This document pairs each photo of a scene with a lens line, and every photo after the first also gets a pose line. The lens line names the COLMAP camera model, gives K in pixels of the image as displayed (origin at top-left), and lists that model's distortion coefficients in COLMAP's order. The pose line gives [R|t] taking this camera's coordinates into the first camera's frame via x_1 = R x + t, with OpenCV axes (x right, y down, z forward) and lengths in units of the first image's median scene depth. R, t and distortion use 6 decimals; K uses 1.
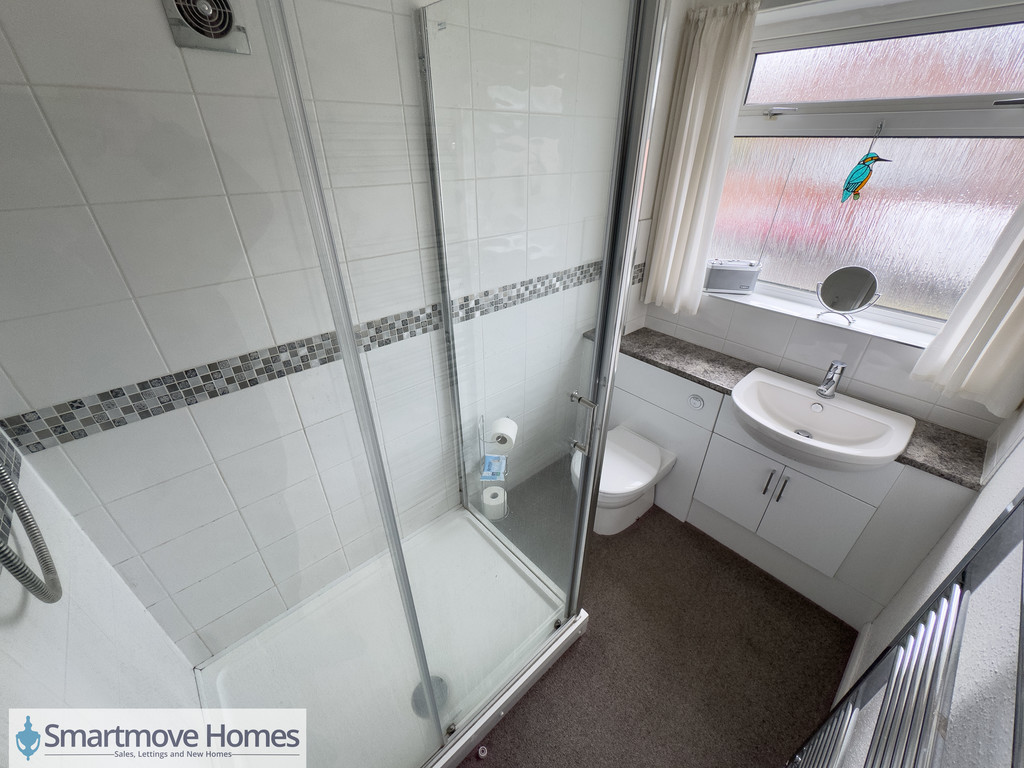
lens RADIAL K [[409.2, 0, 509.9], [0, 409.2, 377.8], [0, 0, 1]] dist [-0.001663, -0.000265]
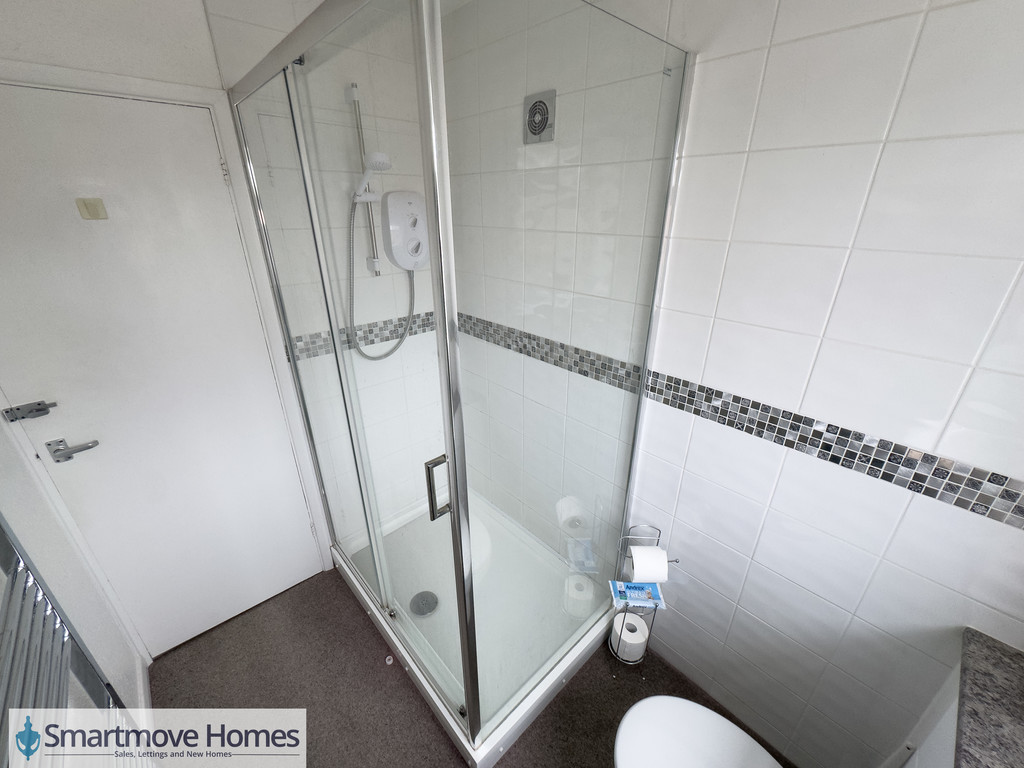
lens RADIAL K [[409.2, 0, 507.7], [0, 409.2, 390.1], [0, 0, 1]] dist [-0.001663, -0.000265]
pose [[0.010840, 0.407599, -0.913097, 0.788045], [-0.501904, 0.792007, 0.347587, -0.364413], [0.864855, 0.454519, 0.213161, 0.684910]]
